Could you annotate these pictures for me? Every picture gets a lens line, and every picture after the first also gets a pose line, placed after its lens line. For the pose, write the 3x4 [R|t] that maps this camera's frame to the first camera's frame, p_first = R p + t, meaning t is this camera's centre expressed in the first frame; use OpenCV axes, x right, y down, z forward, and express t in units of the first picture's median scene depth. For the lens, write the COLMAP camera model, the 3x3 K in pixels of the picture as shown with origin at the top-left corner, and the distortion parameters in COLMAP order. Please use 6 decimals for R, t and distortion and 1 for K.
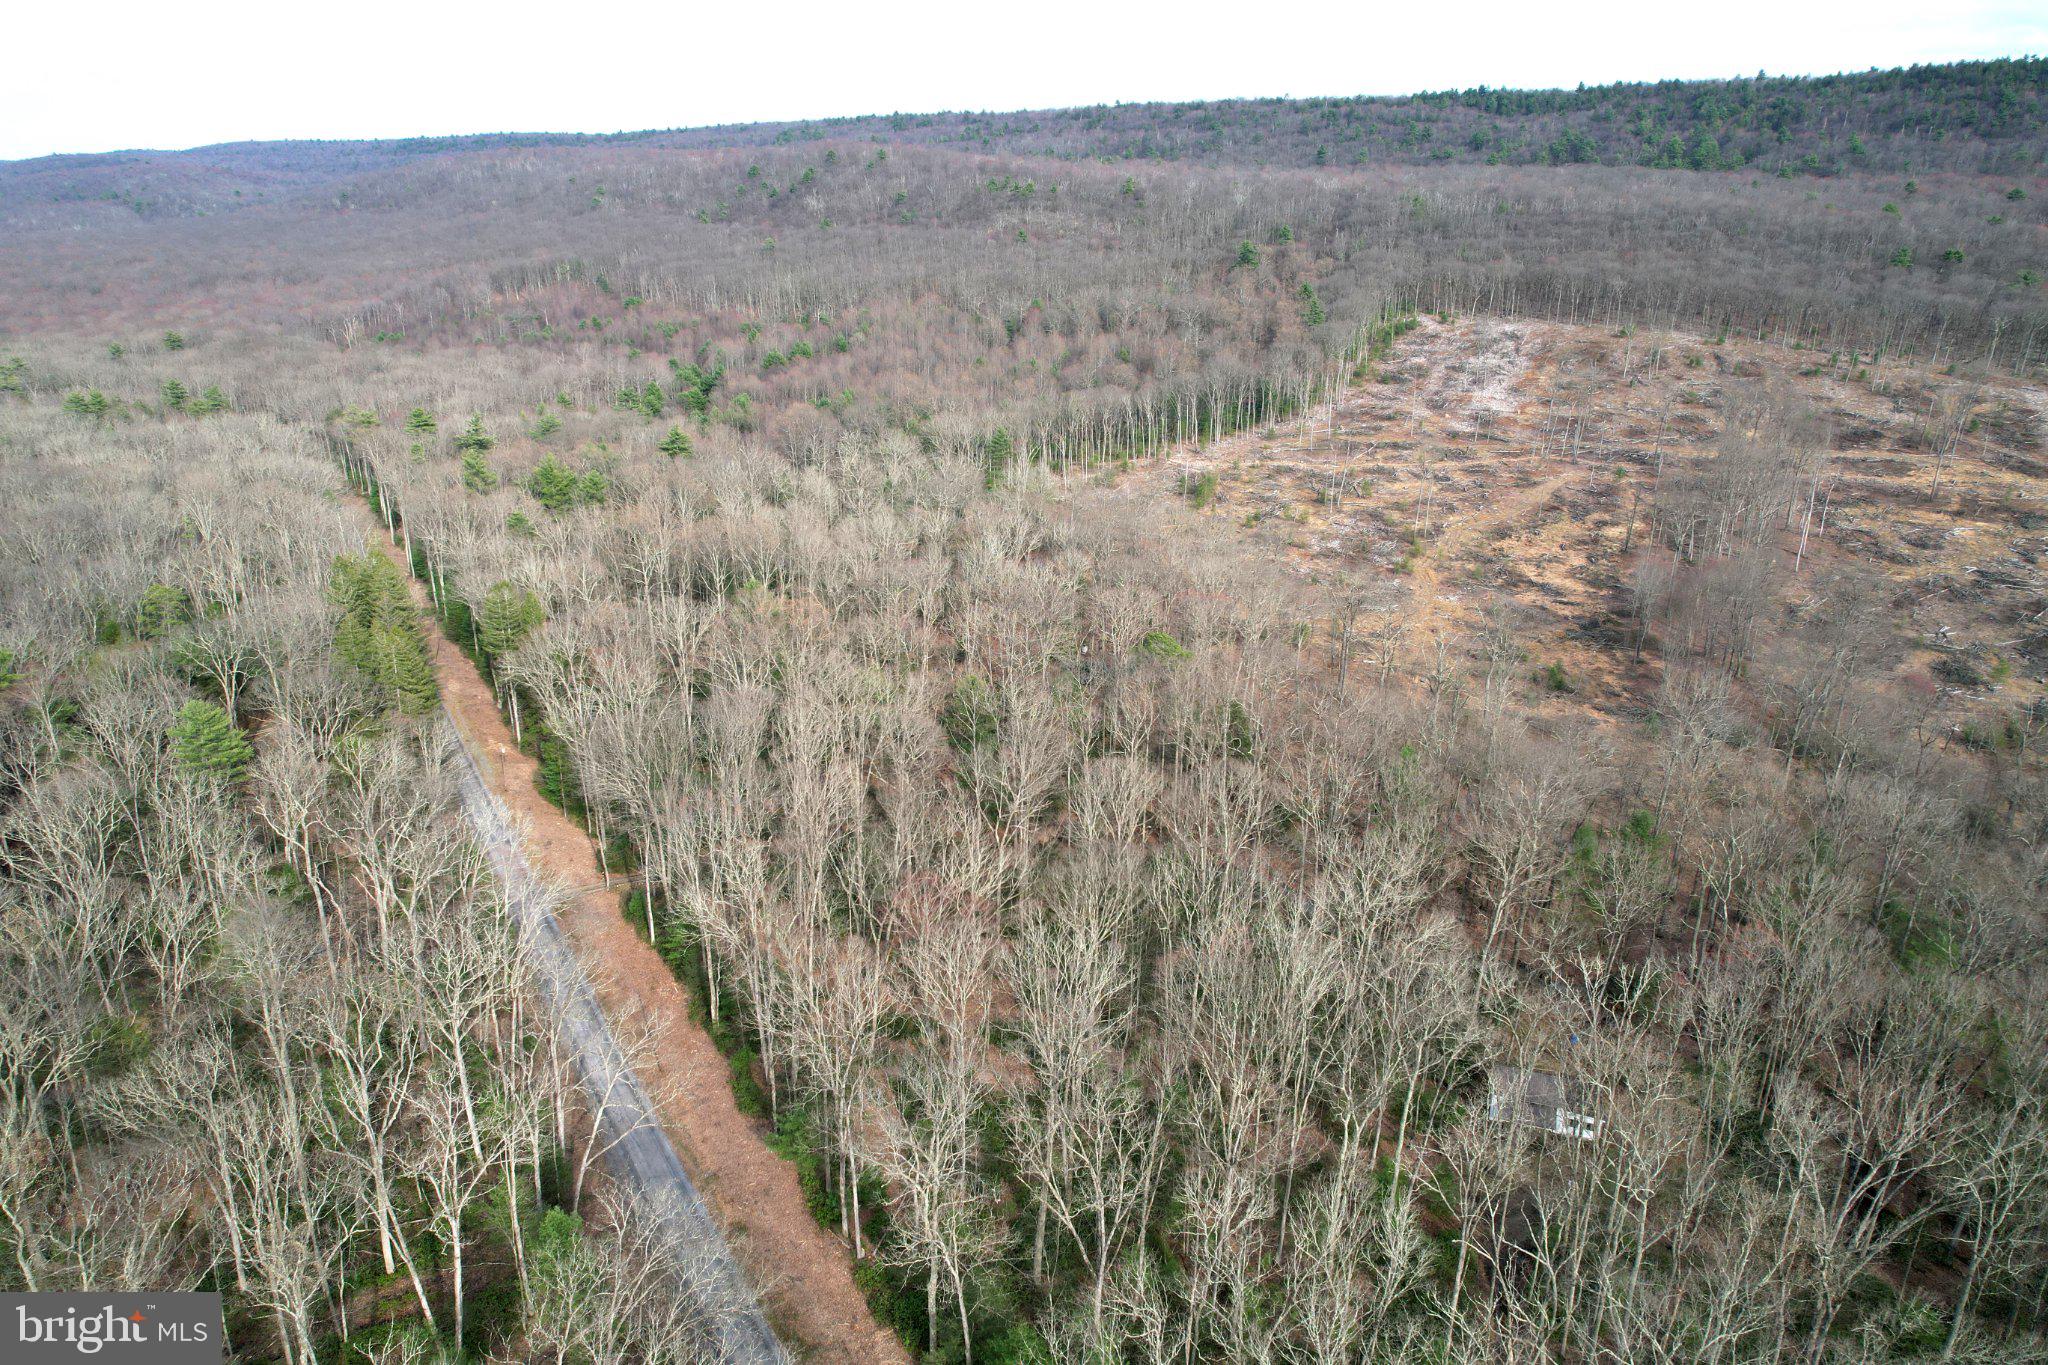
lens RADIAL K [[1312.0, 0, 1025.4], [0, 1312.0, 681.1], [0, 0, 1]] dist [-0.074816, 0.069710]
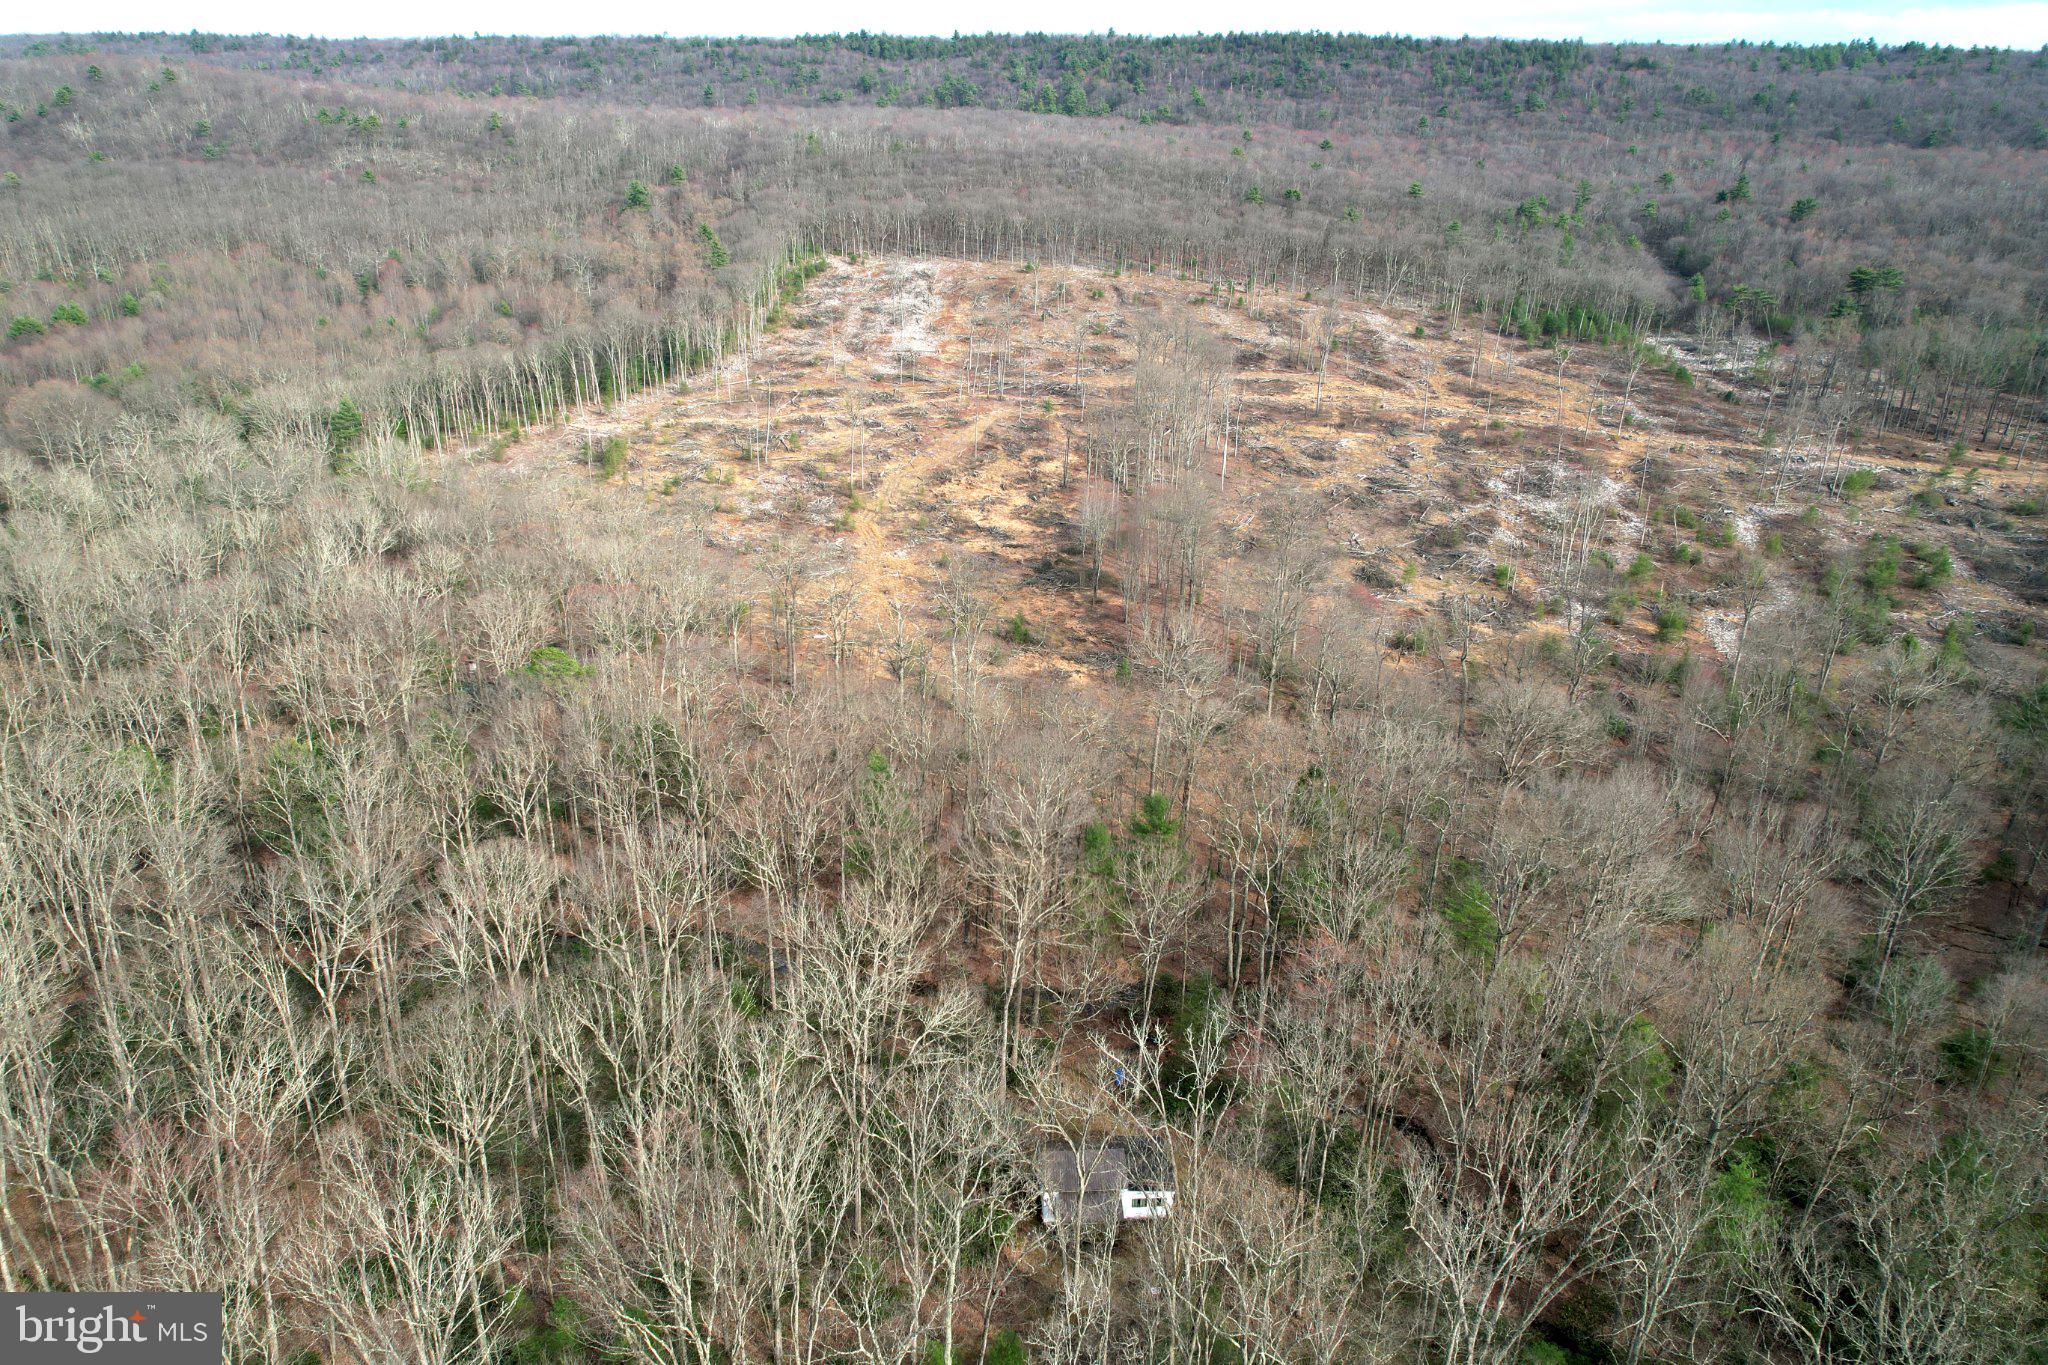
lens RADIAL K [[1312.0, 0, 1029.0], [0, 1312.0, 683.5], [0, 0, 1]] dist [-0.074816, 0.069710]
pose [[0.909262, -0.137884, 0.392723, 0.021945], [0.124735, 0.990438, 0.058943, -0.009804], [-0.397095, -0.004608, 0.917766, 0.072396]]
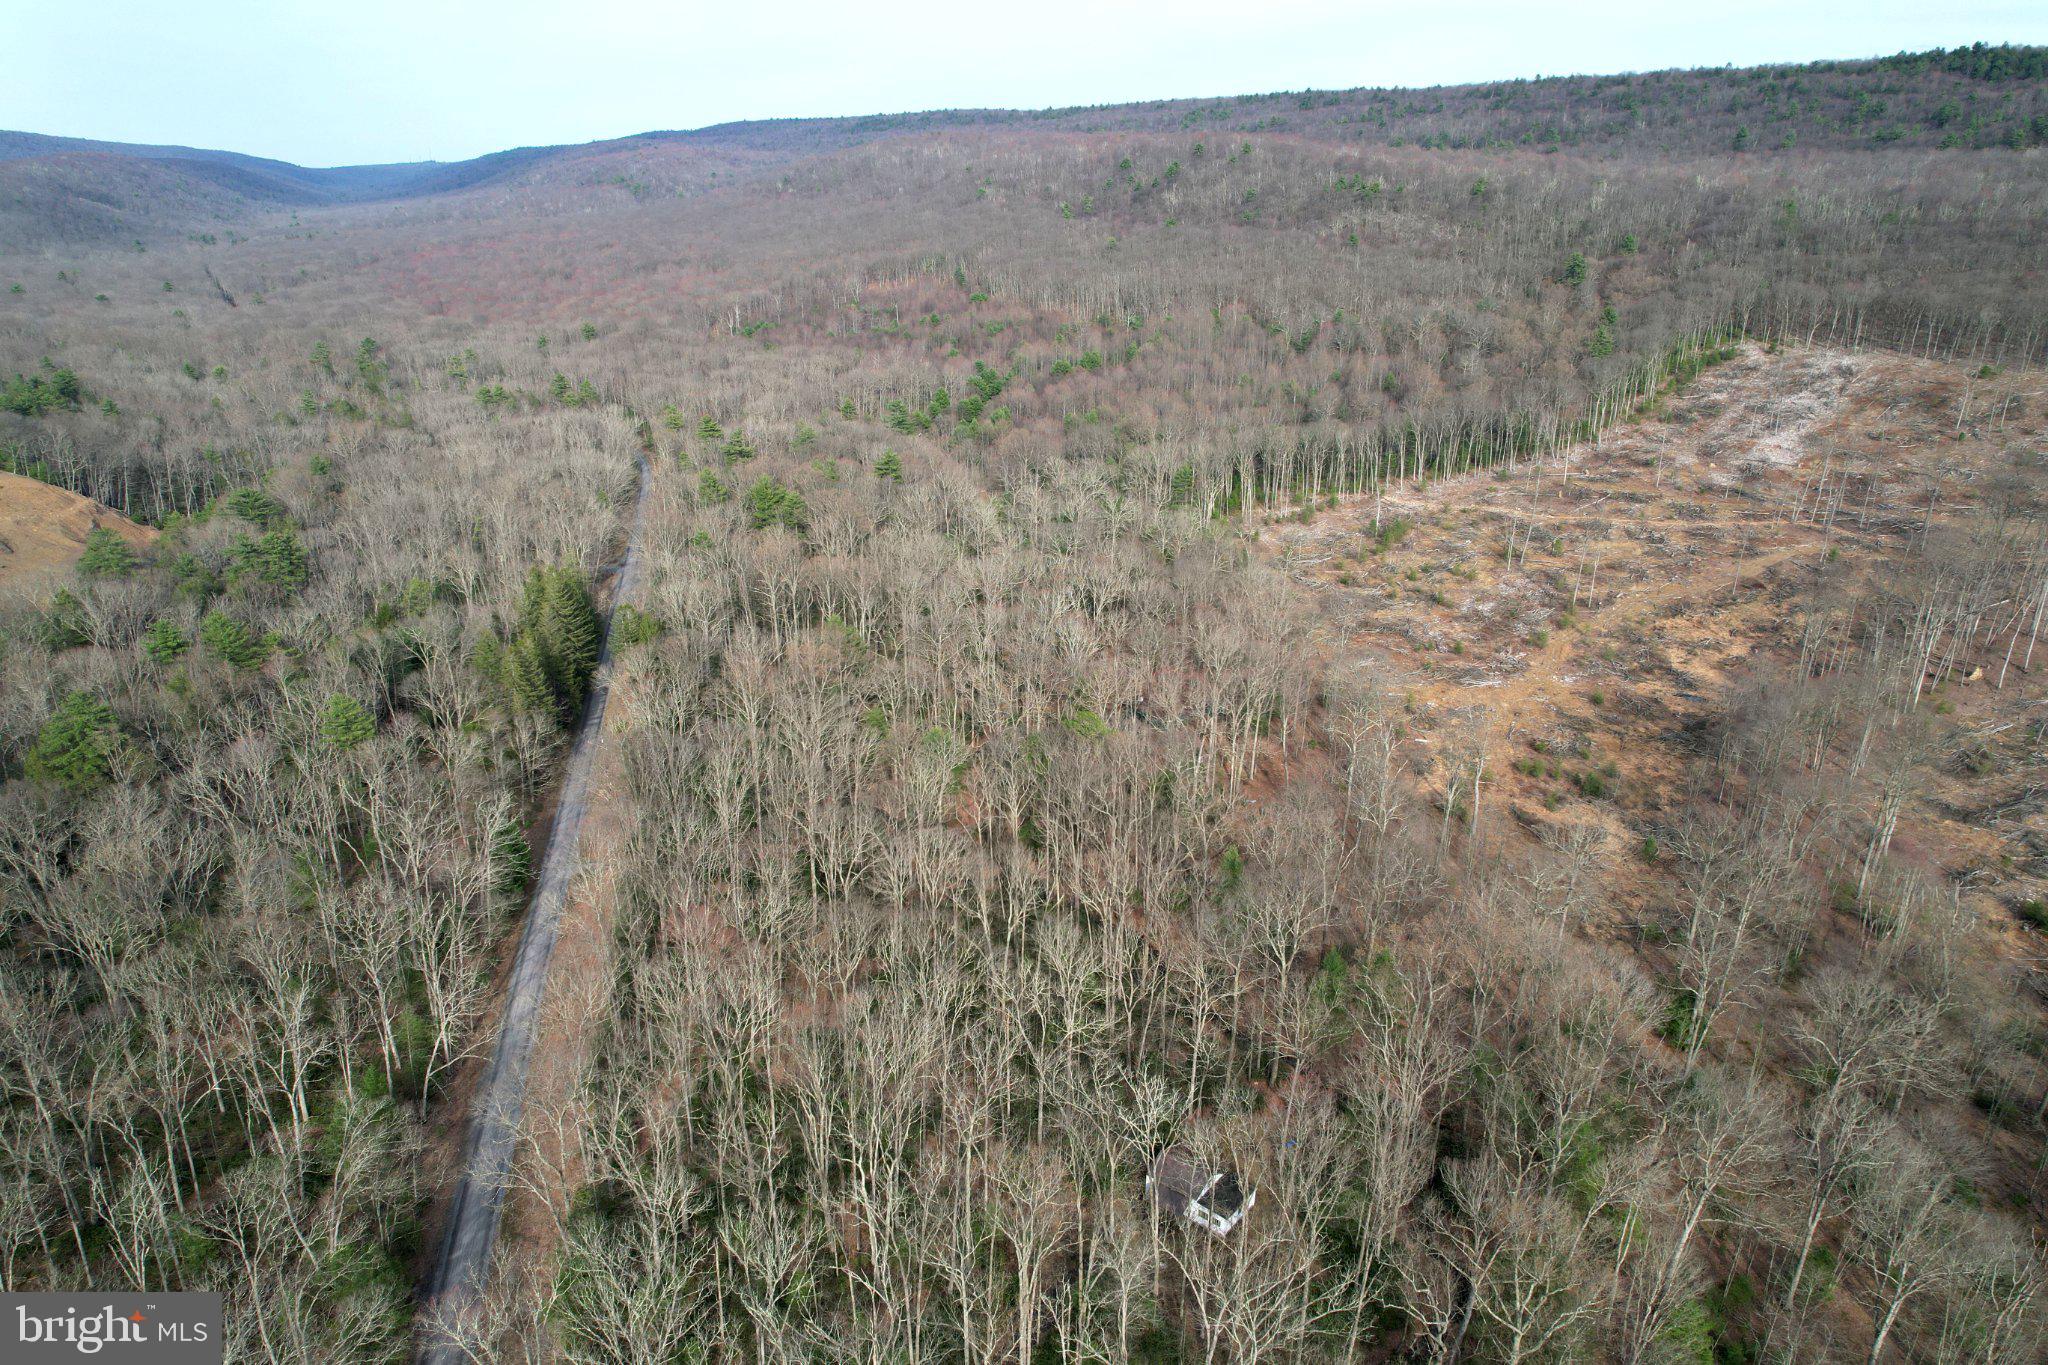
lens RADIAL K [[1312.0, 0, 1021.9], [0, 1312.0, 684.9], [0, 0, 1]] dist [-0.074816, 0.069710]
pose [[0.947563, 0.105500, -0.301651, 0.146360], [-0.096748, 0.994342, 0.043854, -0.039126], [0.304571, -0.012370, 0.952409, -0.031714]]
